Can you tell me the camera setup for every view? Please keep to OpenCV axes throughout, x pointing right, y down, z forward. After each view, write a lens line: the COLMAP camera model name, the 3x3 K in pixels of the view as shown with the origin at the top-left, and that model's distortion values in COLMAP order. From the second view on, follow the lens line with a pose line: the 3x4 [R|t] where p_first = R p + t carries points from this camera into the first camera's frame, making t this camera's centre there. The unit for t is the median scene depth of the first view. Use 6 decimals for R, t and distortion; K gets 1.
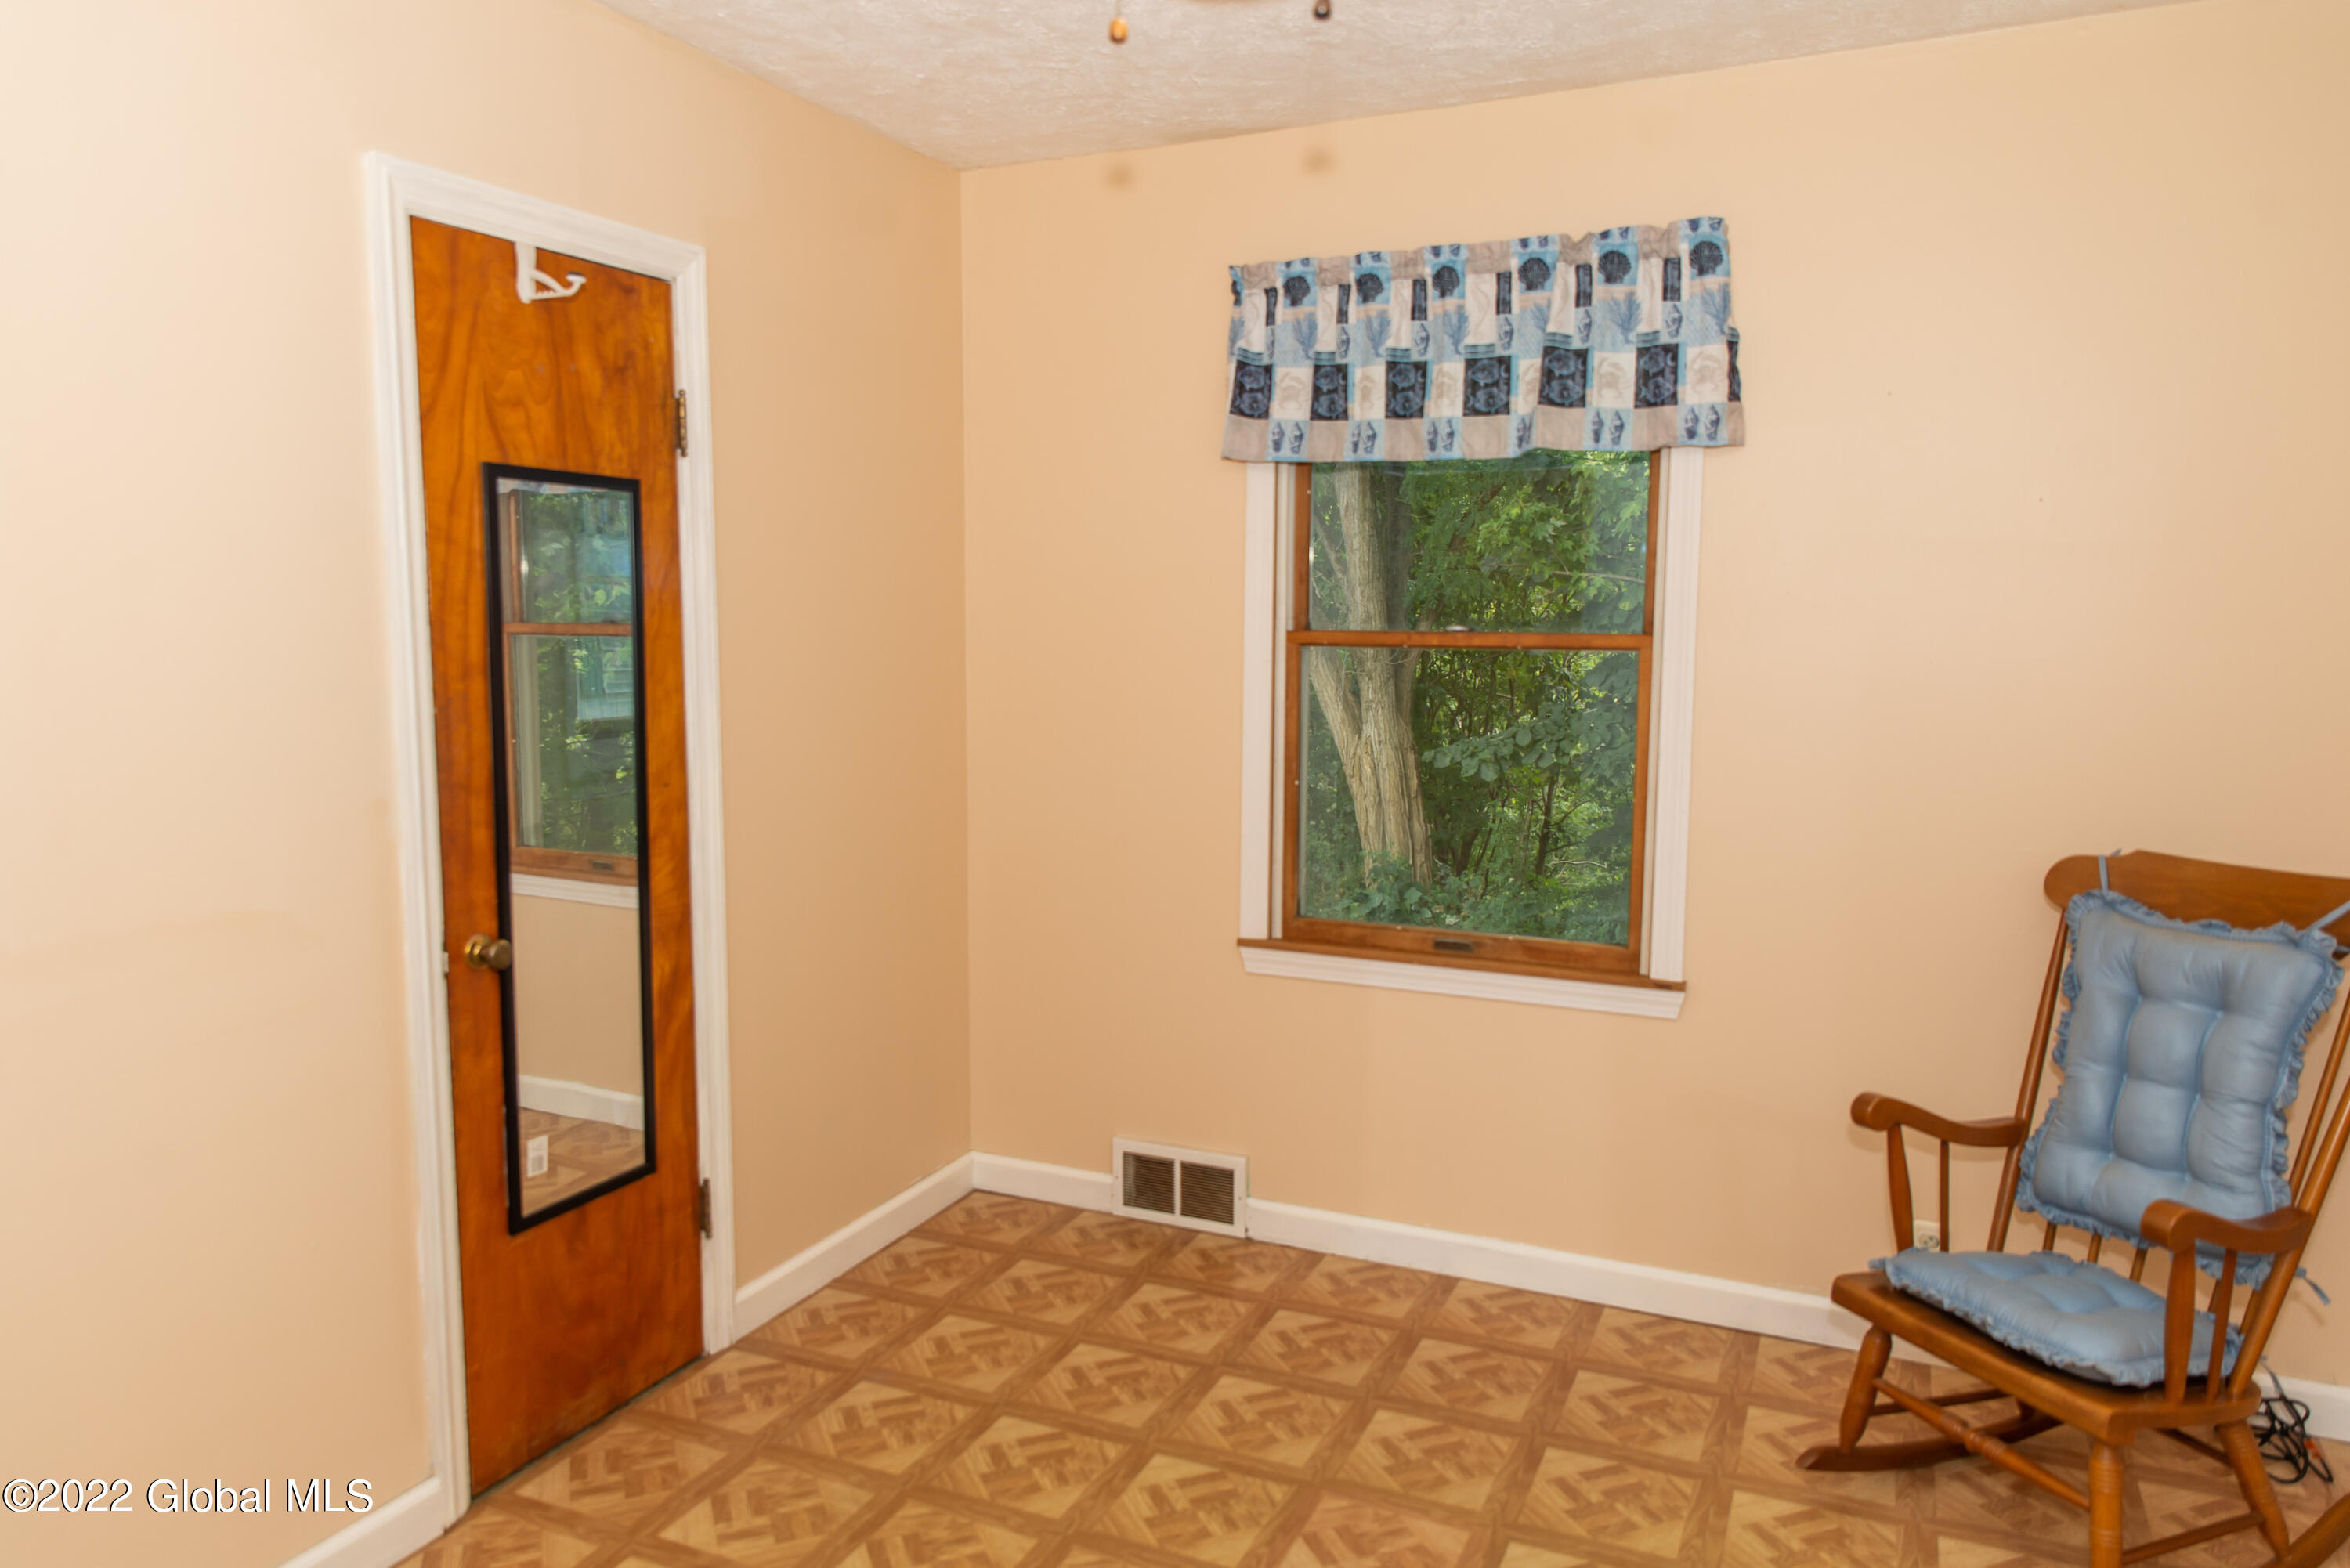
lens RADIAL K [[1581.2, 0, 1175.0], [0, 1581.2, 784.0], [0, 0, 1]] dist [0.003130, 0.001331]
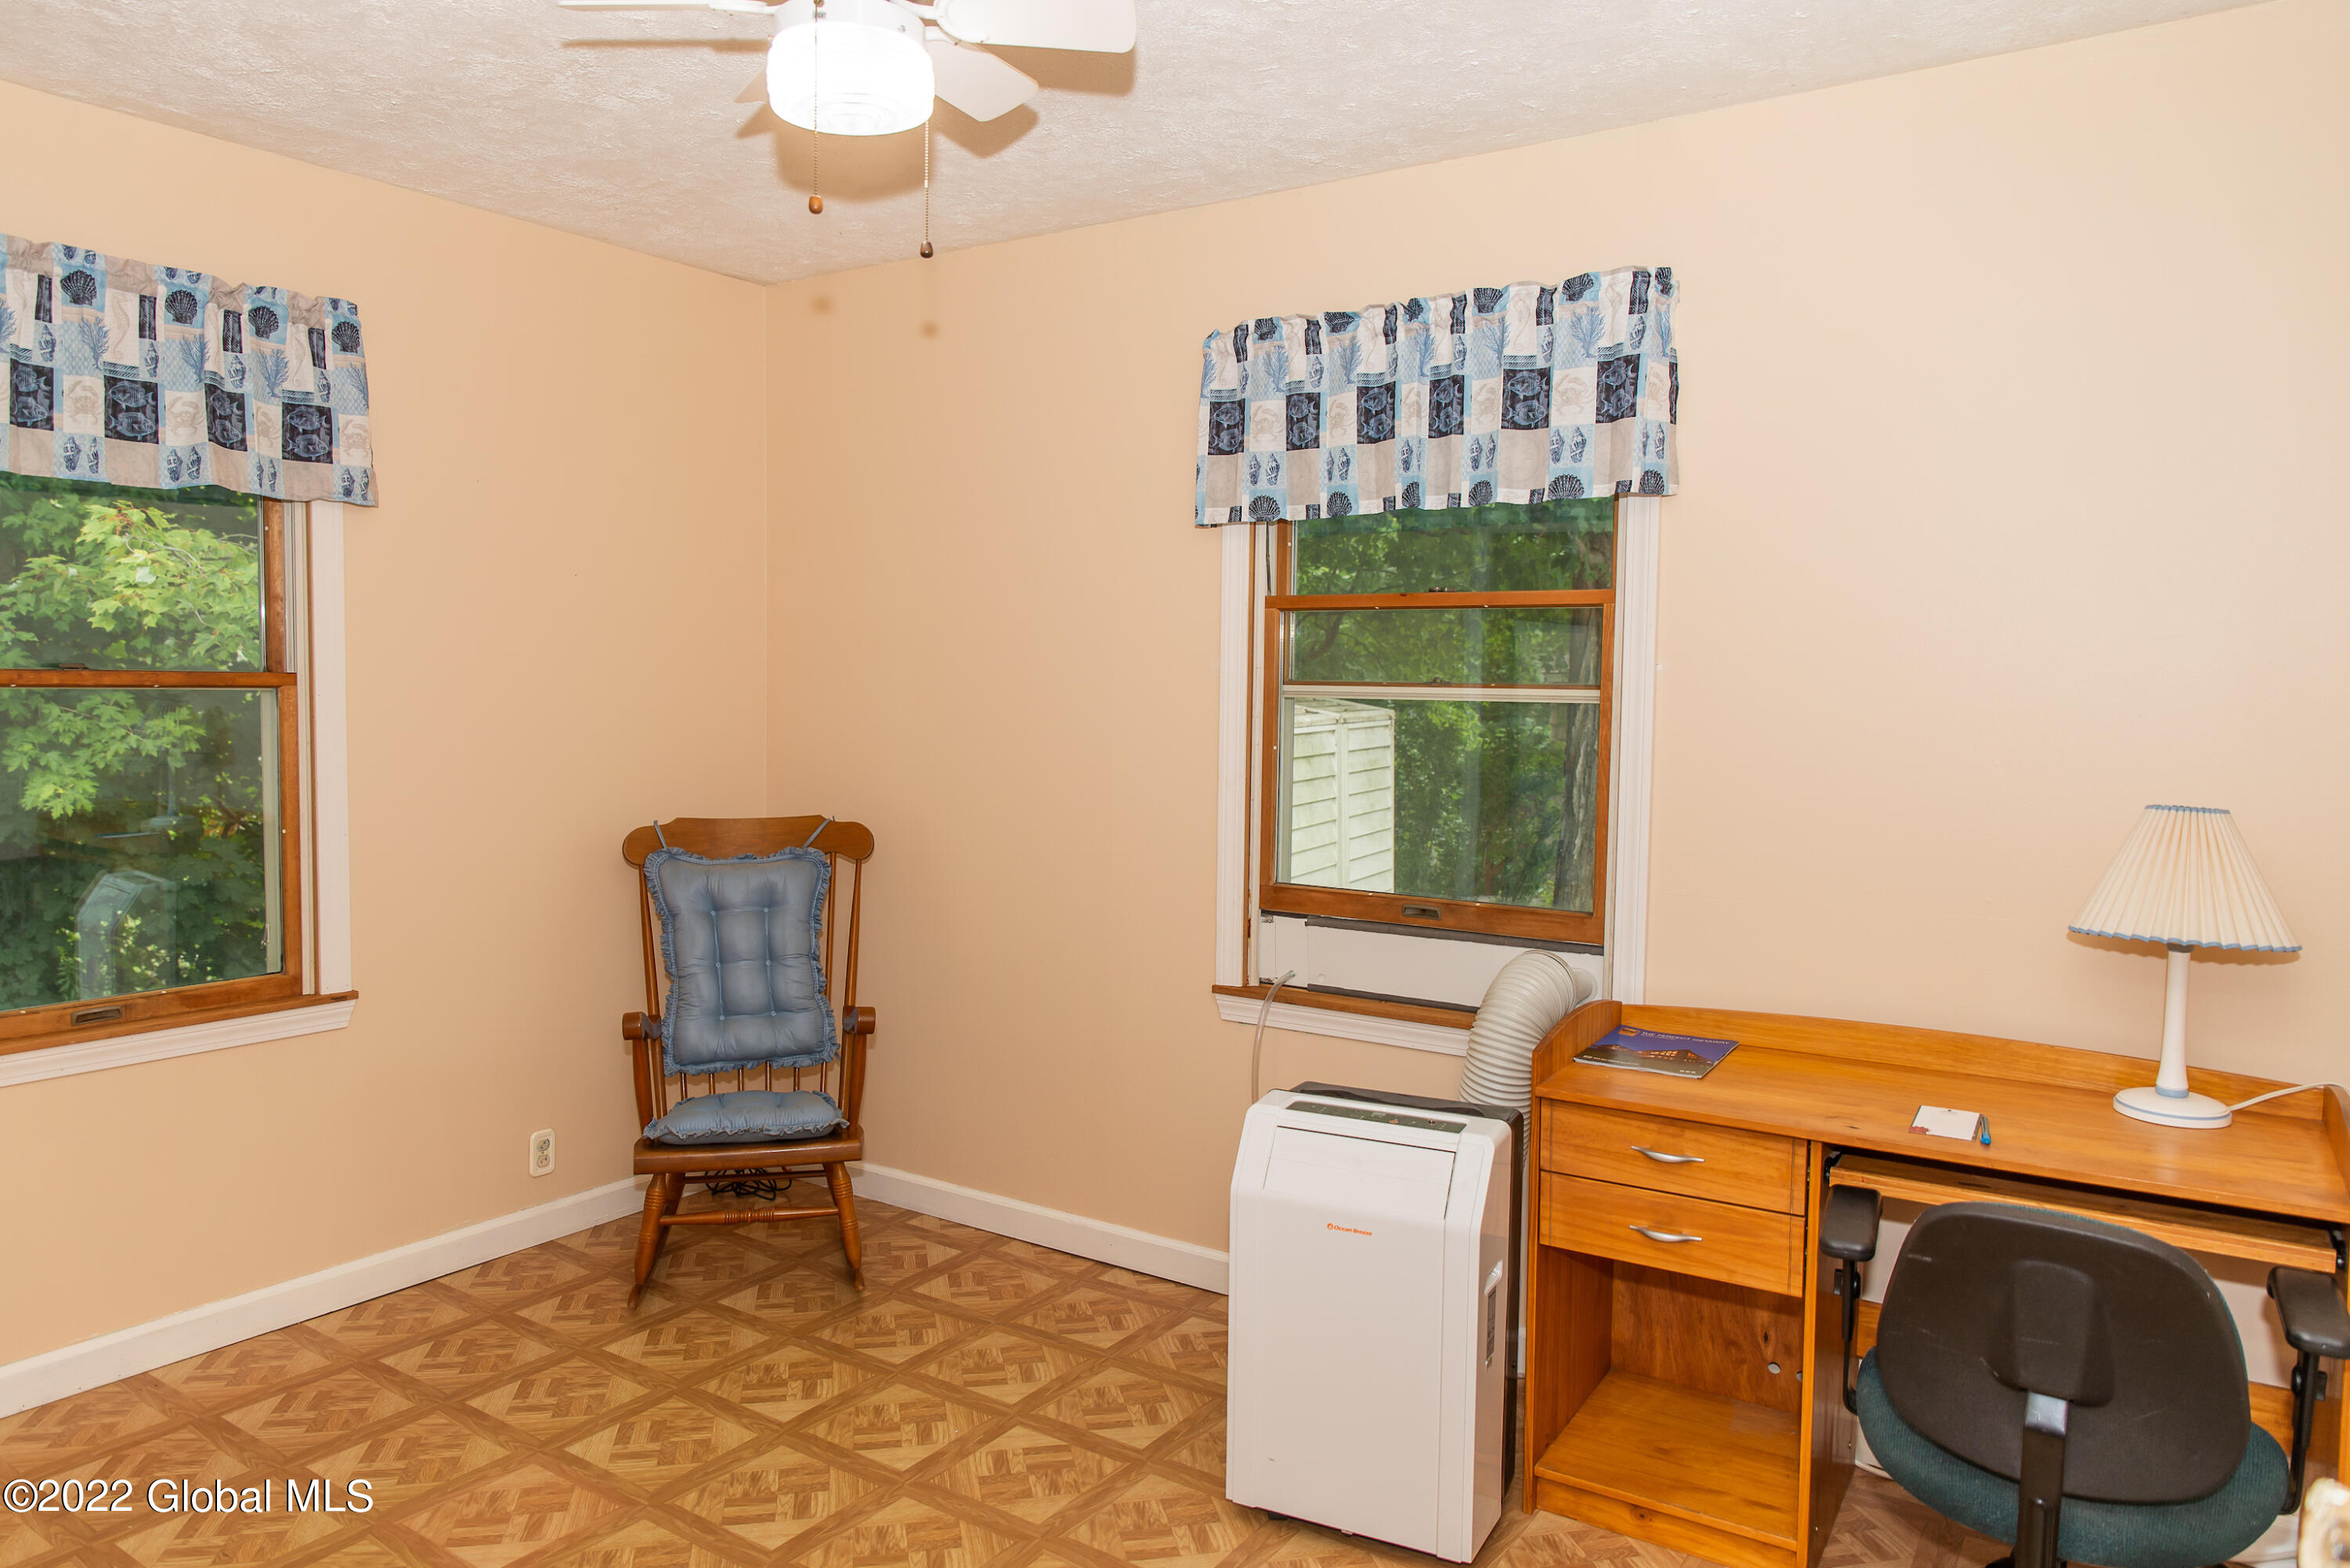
lens RADIAL K [[1516.2, 0, 1172.1], [0, 1516.2, 770.8], [0, 0, 1]] dist [-0.001172, 0.000000]
pose [[0.177549, -0.064841, 0.981973, -0.621083], [0.092548, 0.994505, 0.048935, -0.025361], [-0.979751, 0.082191, 0.182575, 0.253303]]
